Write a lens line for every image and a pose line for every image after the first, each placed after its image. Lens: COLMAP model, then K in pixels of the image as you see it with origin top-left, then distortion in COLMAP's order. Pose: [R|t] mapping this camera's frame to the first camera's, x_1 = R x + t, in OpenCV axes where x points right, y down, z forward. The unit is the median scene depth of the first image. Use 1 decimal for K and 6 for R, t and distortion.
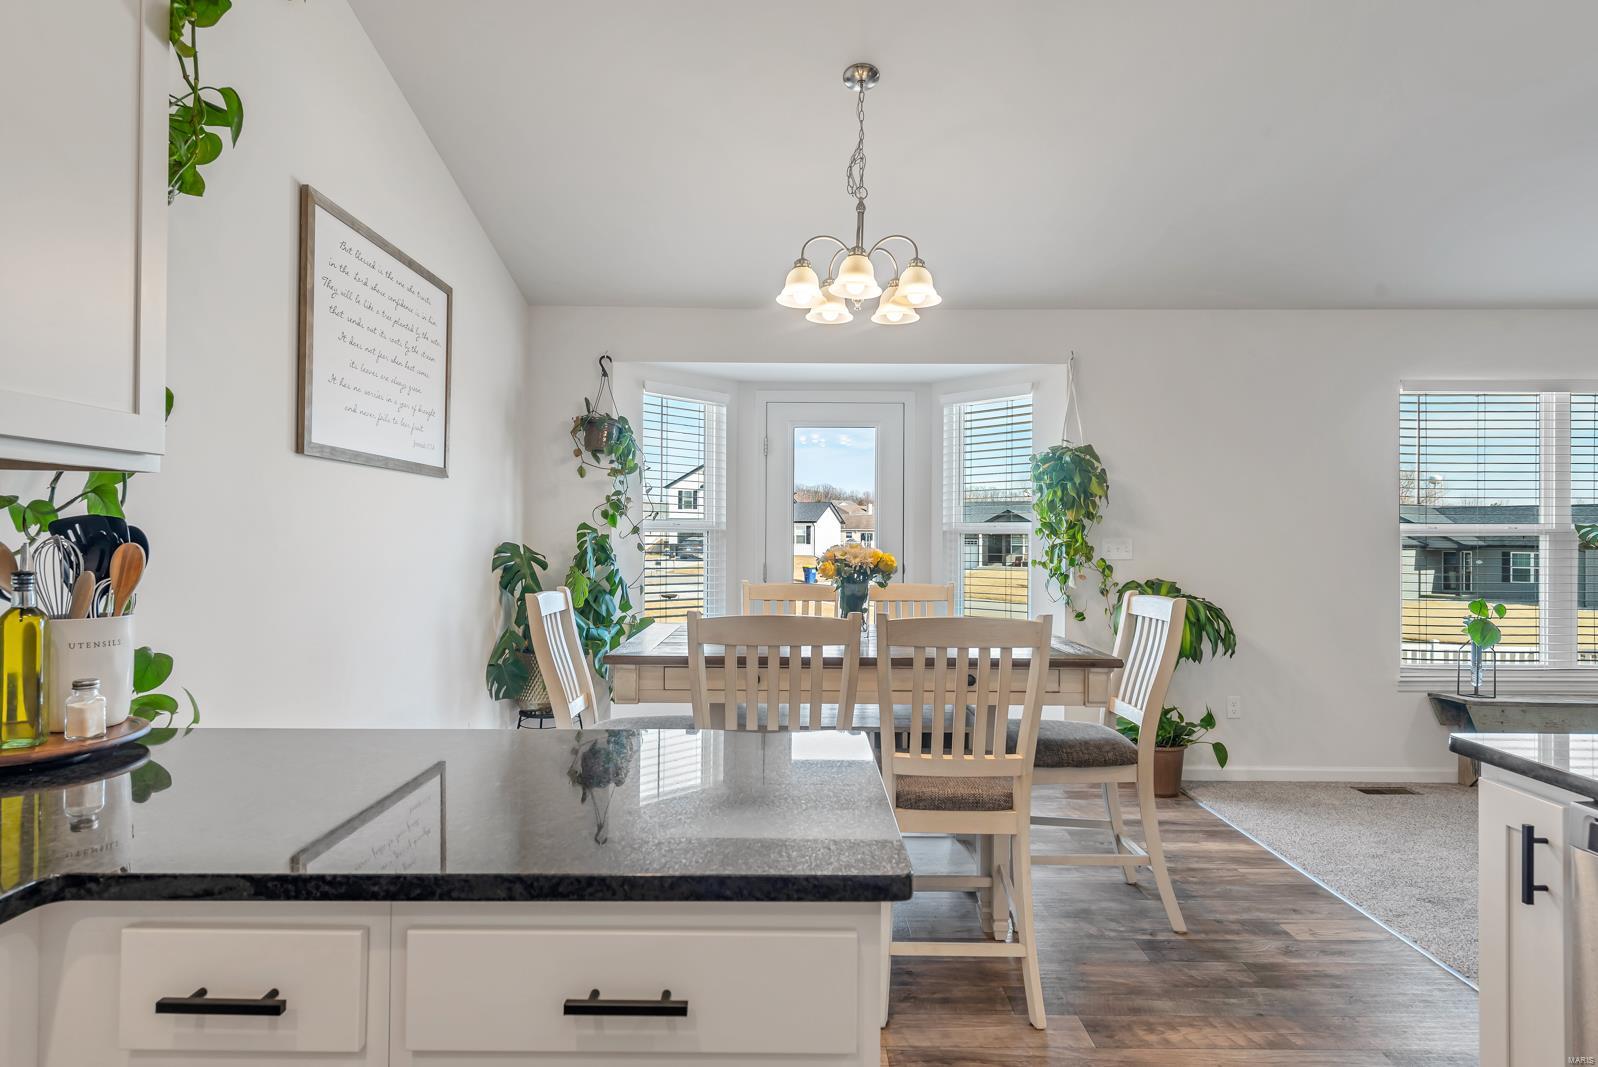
lens RADIAL K [[912.9, 0, 796.7], [0, 912.9, 531.2], [0, 0, 1]] dist [0.017822, -0.005066]
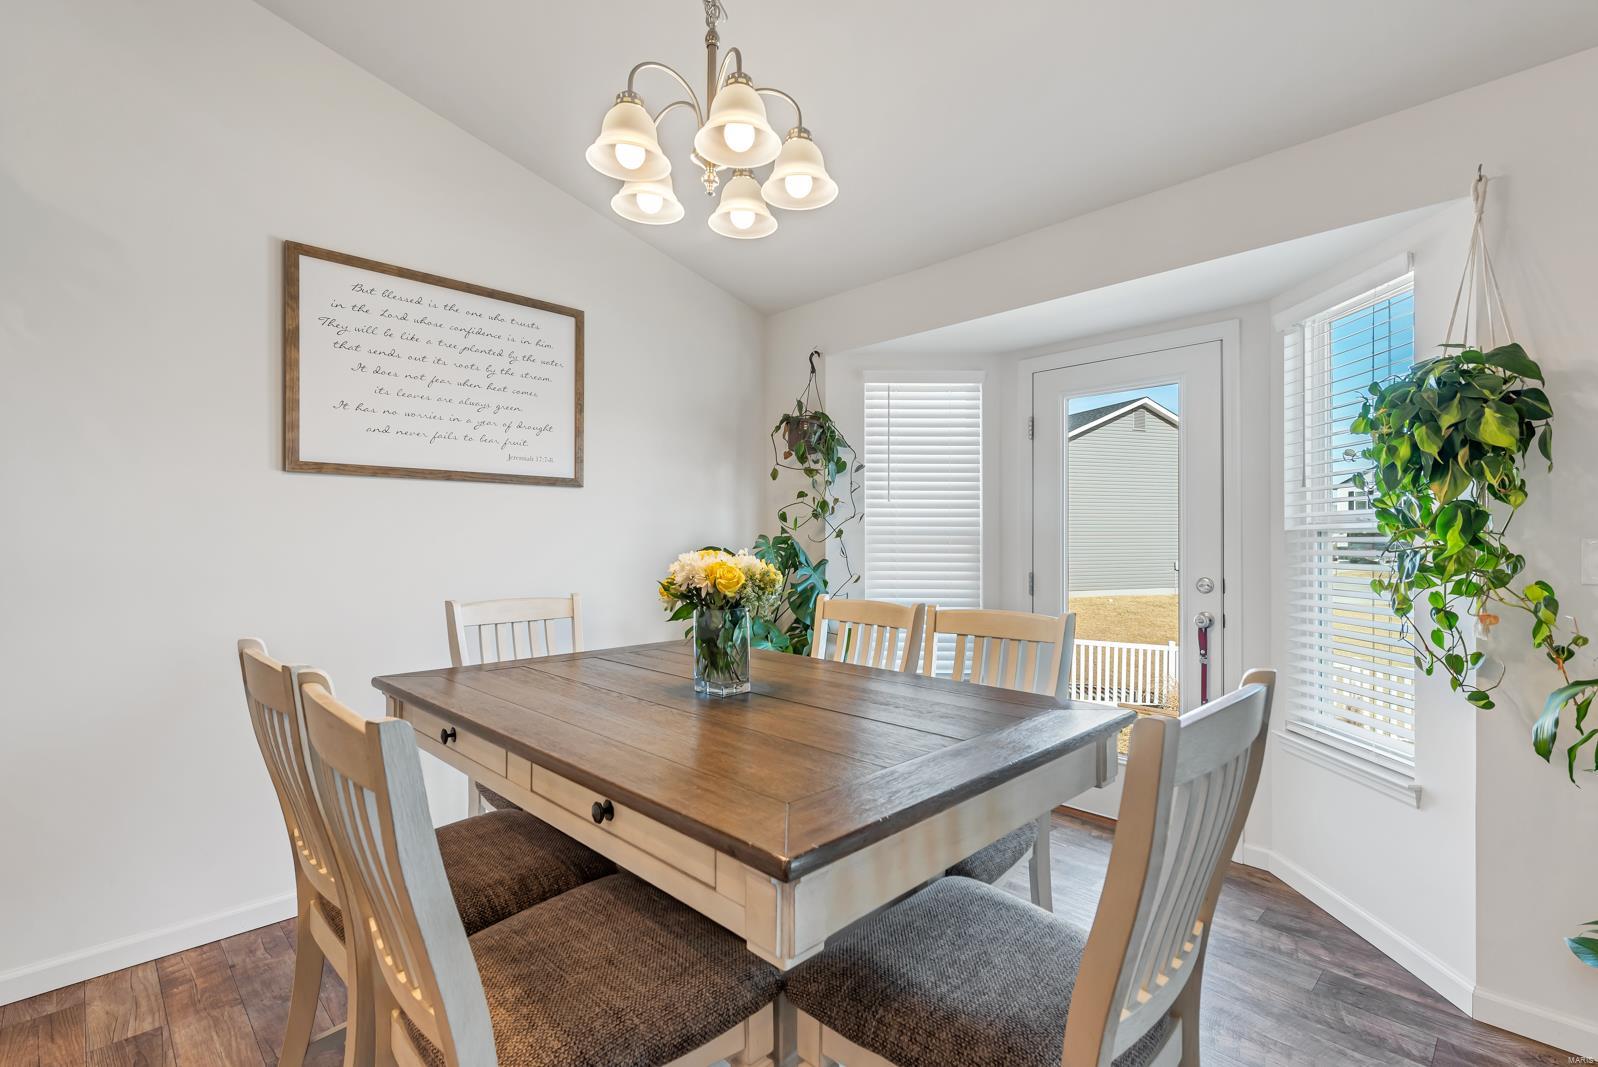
lens RADIAL K [[724.1, 0, 796.8], [0, 724.1, 542.5], [0, 0, 1]] dist [0.001560, -0.000494]
pose [[0.696572, -0.001769, -0.717485, 0.489597], [0.008545, 0.999946, 0.005831, 0.005815], [0.717436, -0.010193, 0.696550, 0.690141]]
